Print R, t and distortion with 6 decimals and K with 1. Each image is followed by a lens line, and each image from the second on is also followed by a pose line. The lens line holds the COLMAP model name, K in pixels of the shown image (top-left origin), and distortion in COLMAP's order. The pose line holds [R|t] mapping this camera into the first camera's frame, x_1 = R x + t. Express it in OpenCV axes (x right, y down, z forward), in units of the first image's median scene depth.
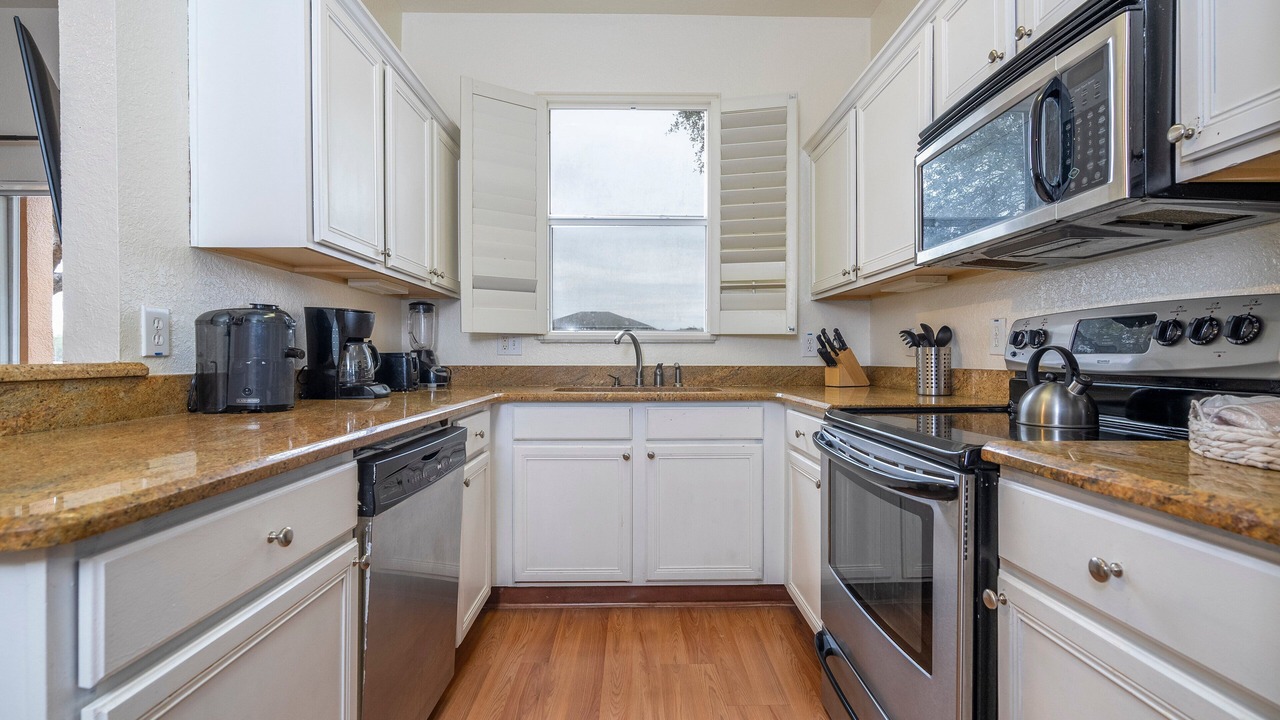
lens RADIAL K [[576.7, 0, 647.2], [0, 576.7, 361.5], [0, 0, 1]] dist [-0.000277, 0.000036]
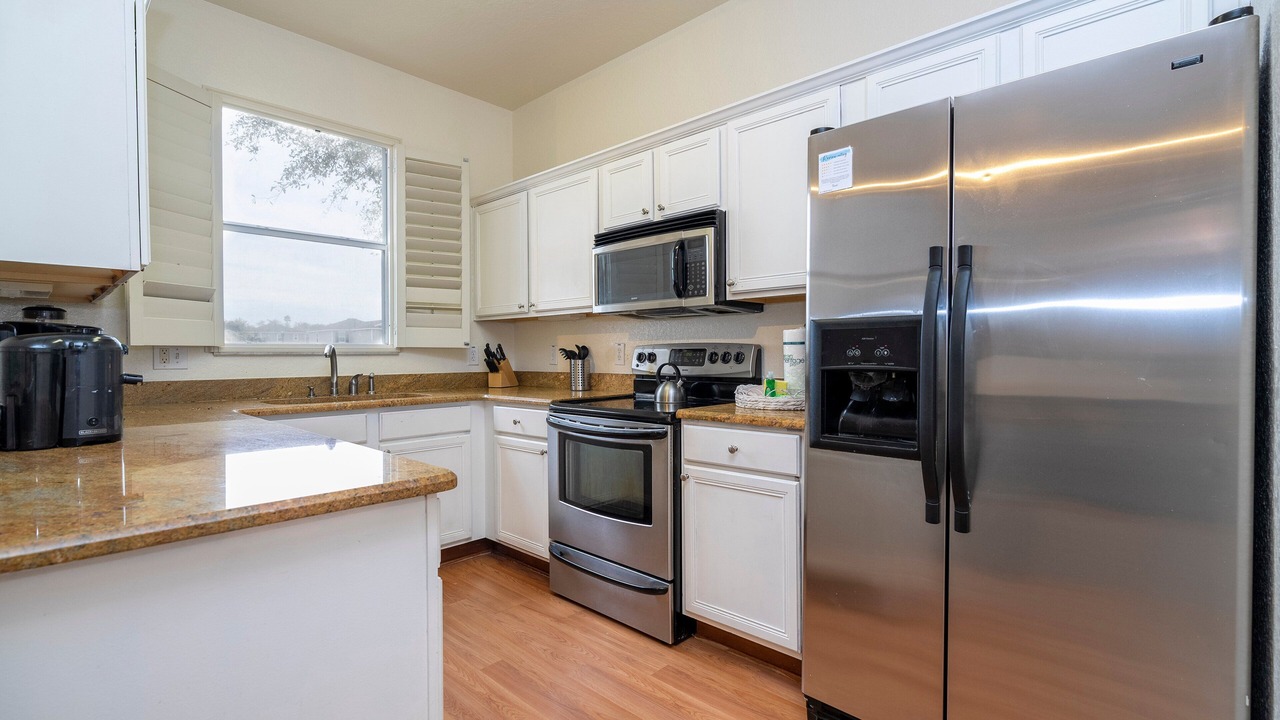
lens RADIAL K [[576.7, 0, 647.2], [0, 576.7, 361.5], [0, 0, 1]] dist [-0.000277, 0.000036]
pose [[0.696287, -0.013680, 0.717633, -0.811092], [0.010326, 0.999906, 0.009042, -0.052136], [-0.717690, 0.001115, 0.696362, -0.354240]]
